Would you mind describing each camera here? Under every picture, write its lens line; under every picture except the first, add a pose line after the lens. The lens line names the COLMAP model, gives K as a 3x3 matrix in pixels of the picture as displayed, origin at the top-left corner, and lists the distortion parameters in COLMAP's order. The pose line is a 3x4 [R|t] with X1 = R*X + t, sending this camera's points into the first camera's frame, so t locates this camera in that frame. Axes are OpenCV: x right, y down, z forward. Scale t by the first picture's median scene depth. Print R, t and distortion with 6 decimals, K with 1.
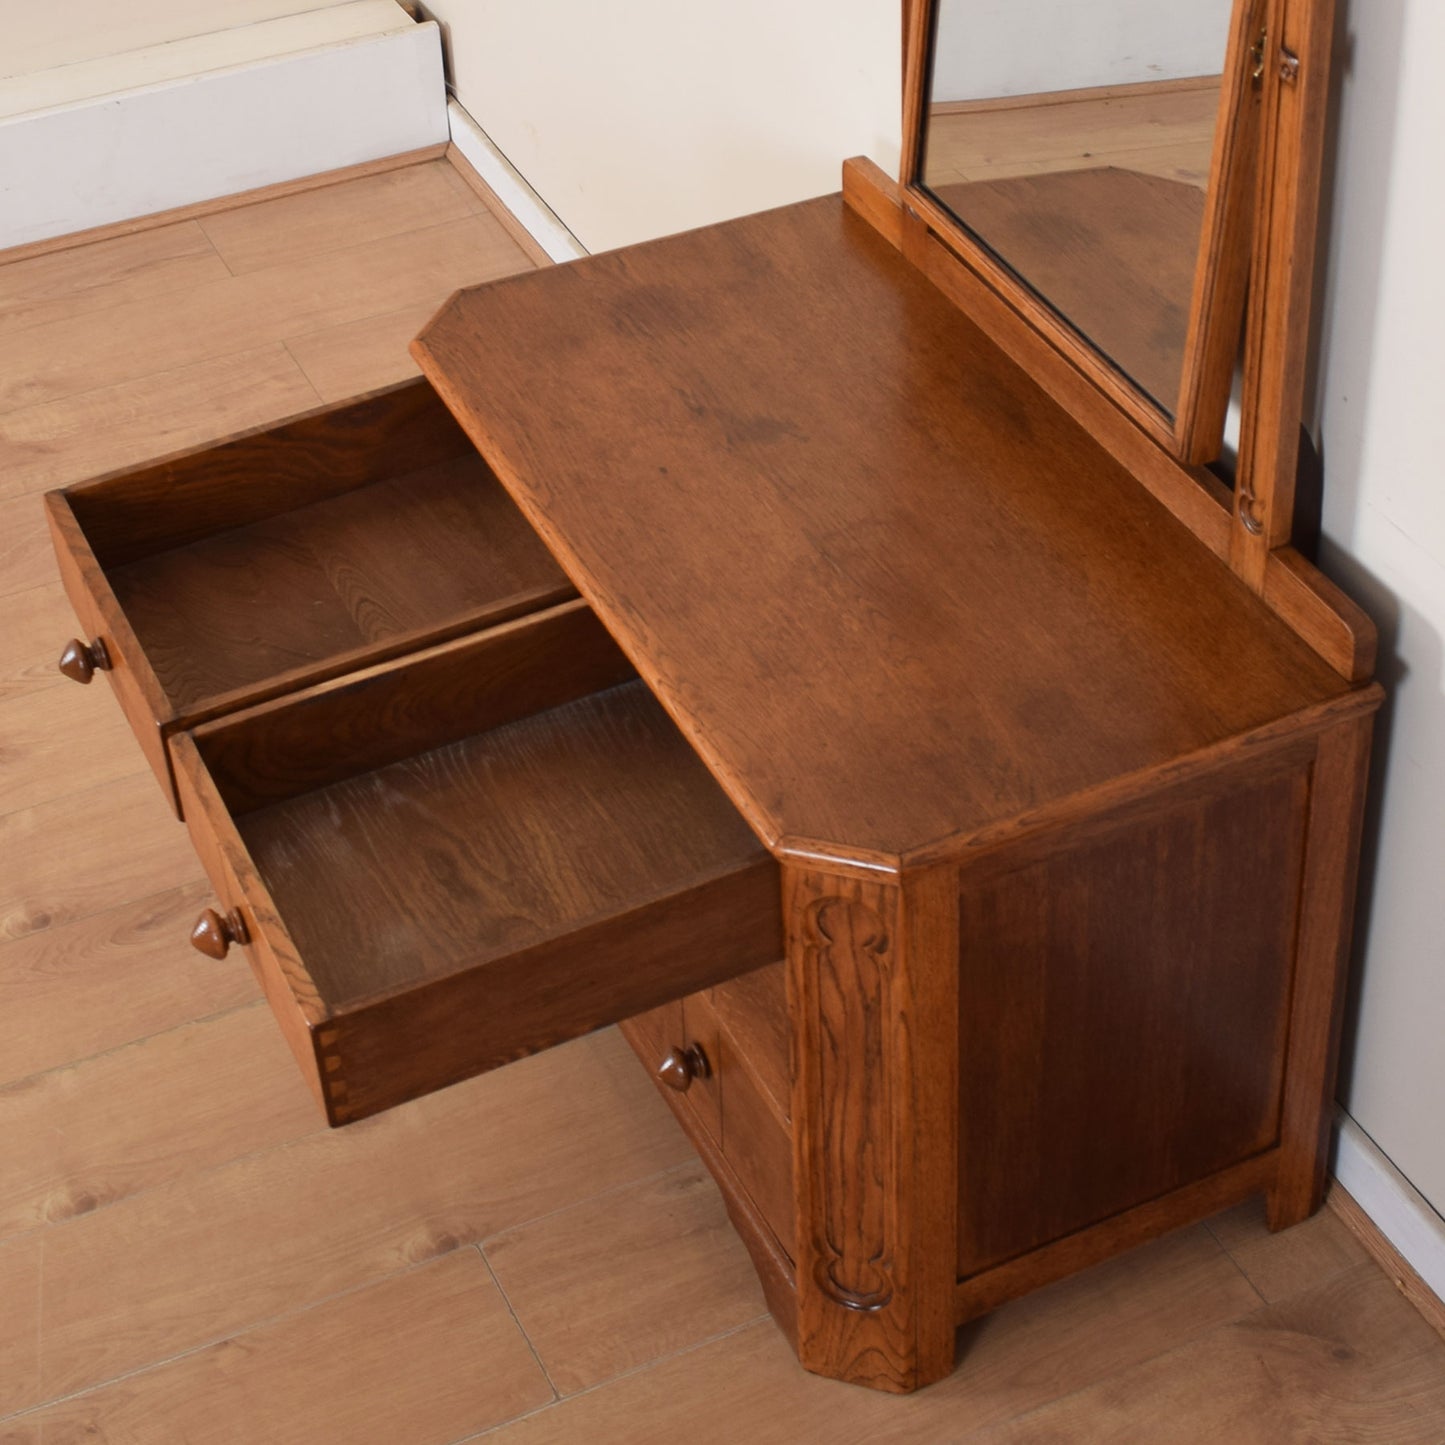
lens RADIAL K [[3012.3, 0, 871.6], [0, 3012.3, 375.2], [0, 0, 1]] dist [-0.098005, 0.000000]
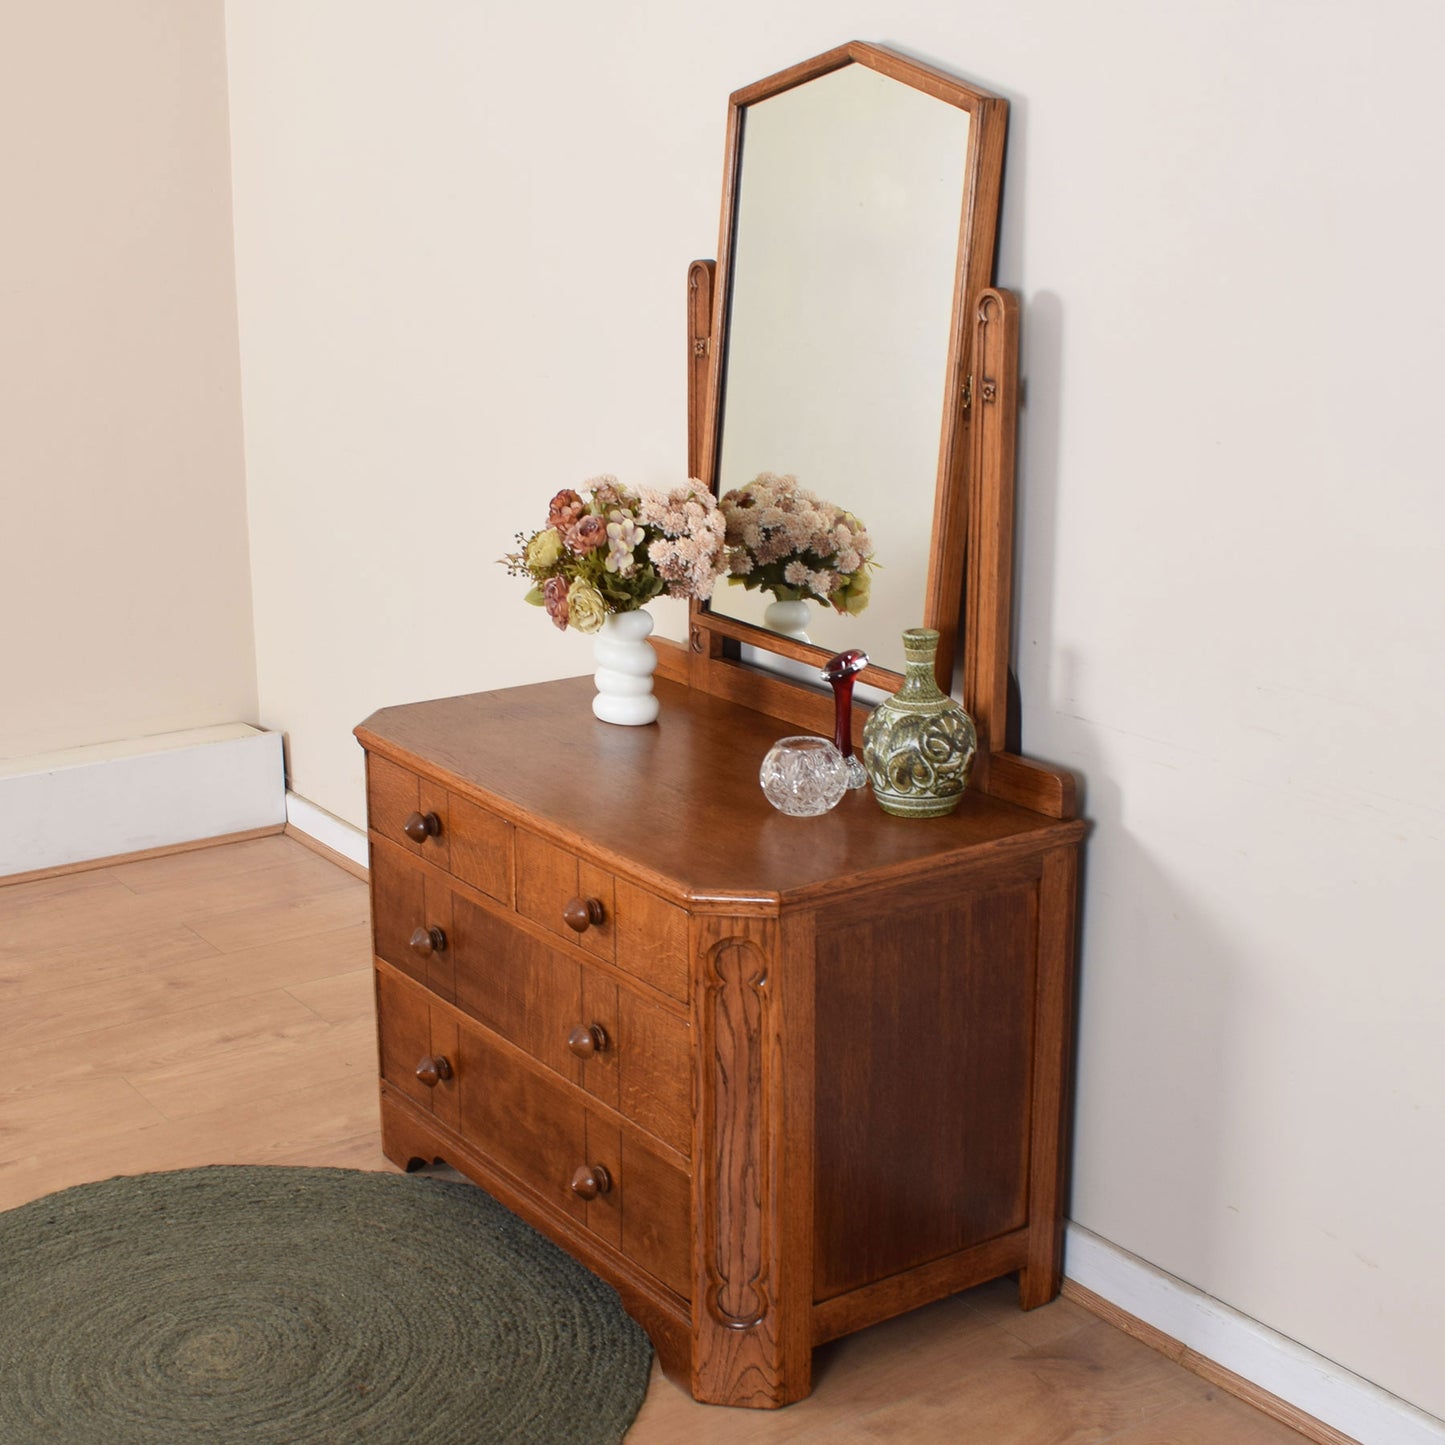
lens RADIAL K [[2322.7, 0, 713.6], [0, 2322.7, 739.4], [0, 0, 1]] dist [-0.098687, 0.000000]
pose [[0.991938, -0.027777, 0.123641, -0.135261], [0.063105, 0.954375, -0.291866, 0.359213], [-0.109893, 0.297316, 0.948434, -0.049513]]
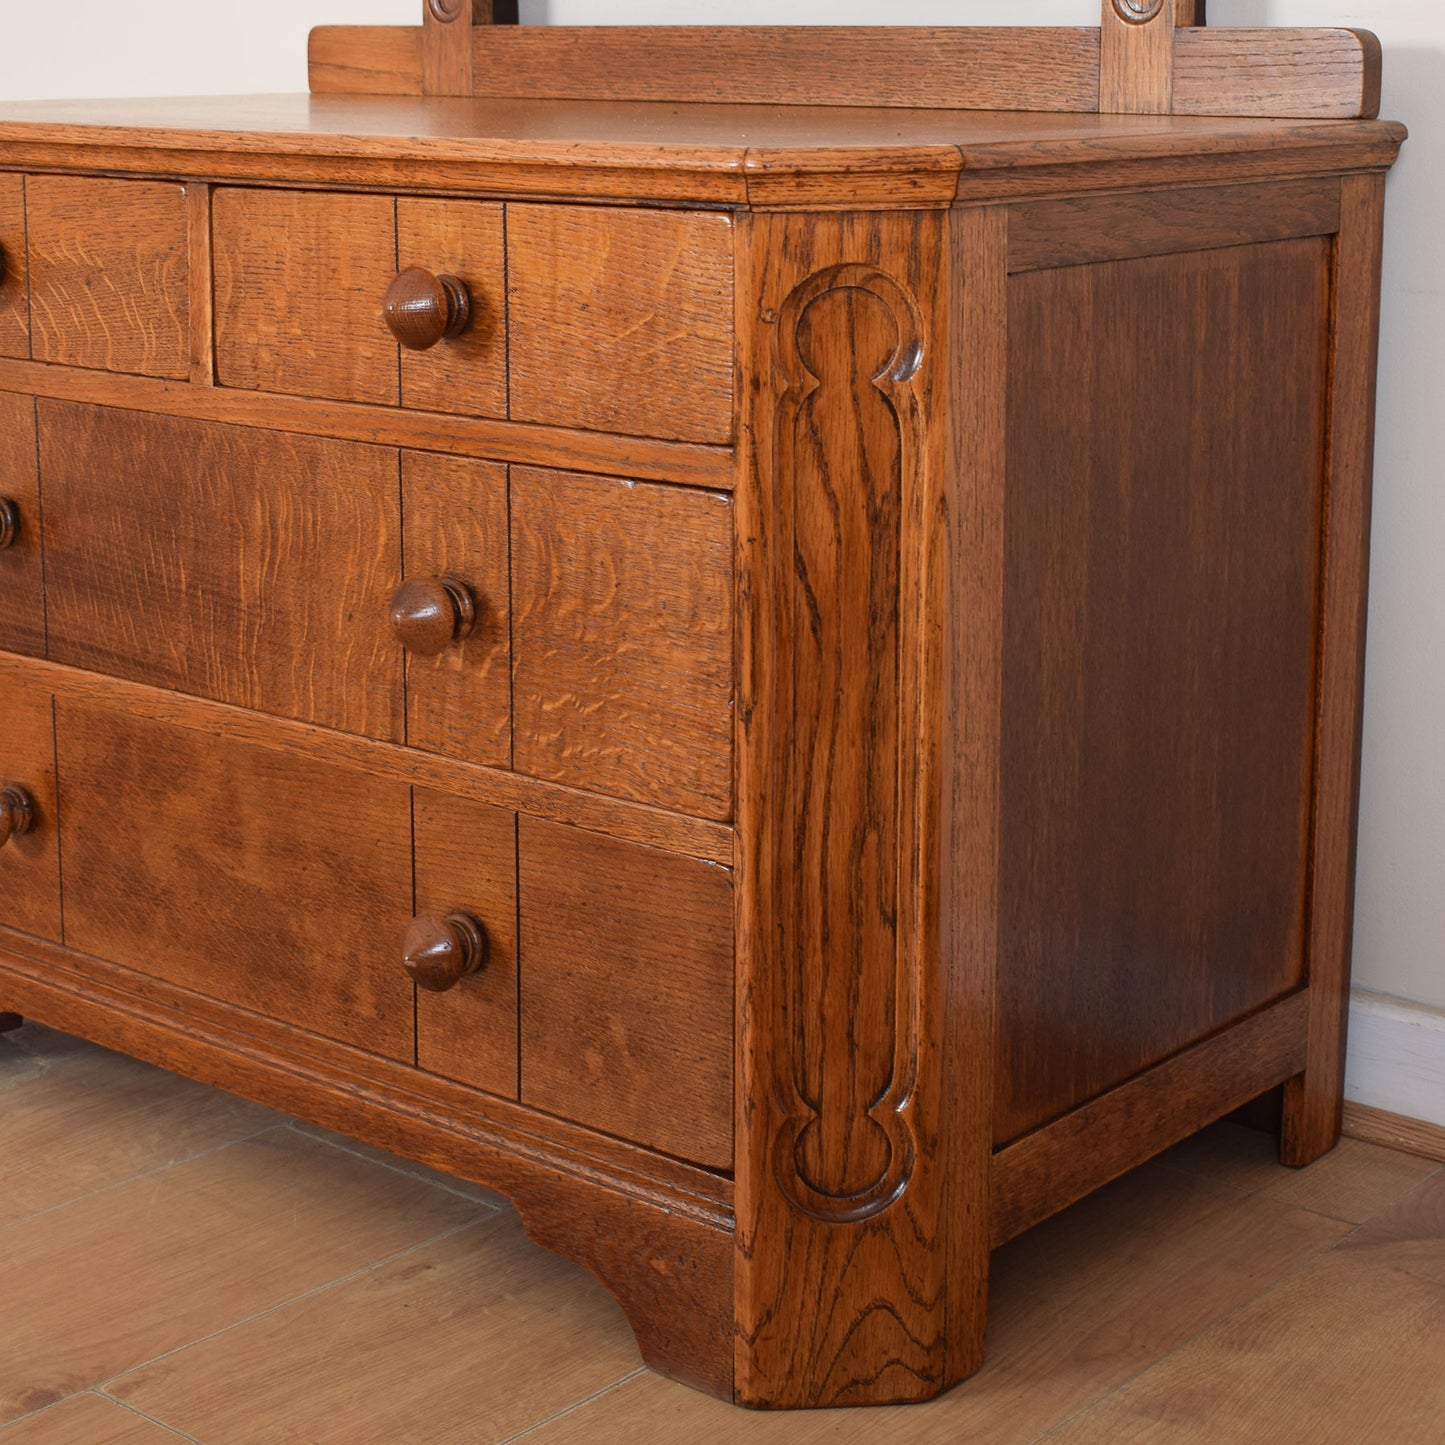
lens RADIAL K [[2822.4, 0, 745.8], [0, 2822.4, 630.7], [0, 0, 1]] dist [-0.067824, 0.000000]
pose [[0.923231, -0.071843, 0.377470, -0.221415], [0.199544, 0.929157, -0.311207, 0.370685], [-0.328371, 0.362638, 0.872162, 0.482376]]
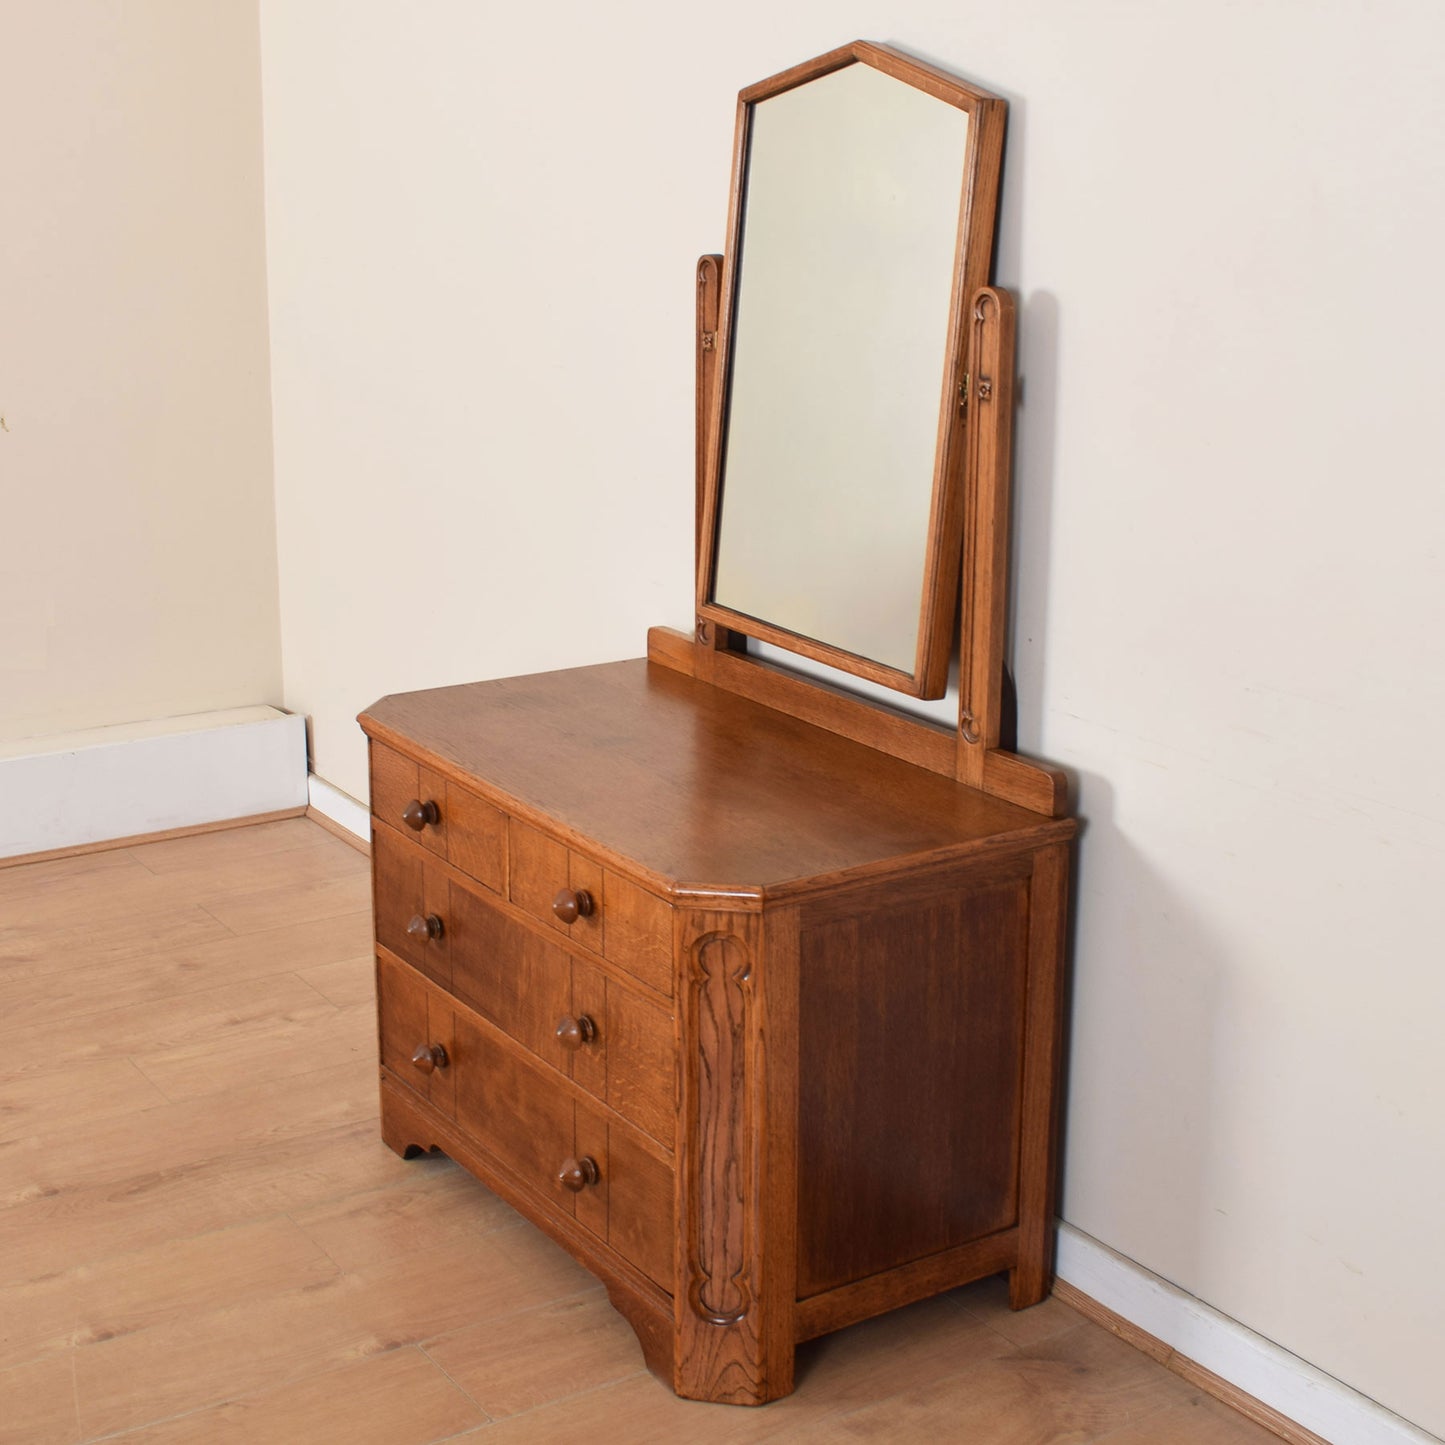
lens RADIAL K [[2322.7, 0, 734.3], [0, 2322.7, 652.6], [0, 0, 1]] dist [-0.098687, 0.000000]
pose [[0.994166, -0.011063, 0.107293, -0.105118], [0.045195, 0.945919, -0.321239, 0.357134], [-0.097936, 0.324214, 0.940901, -0.057211]]
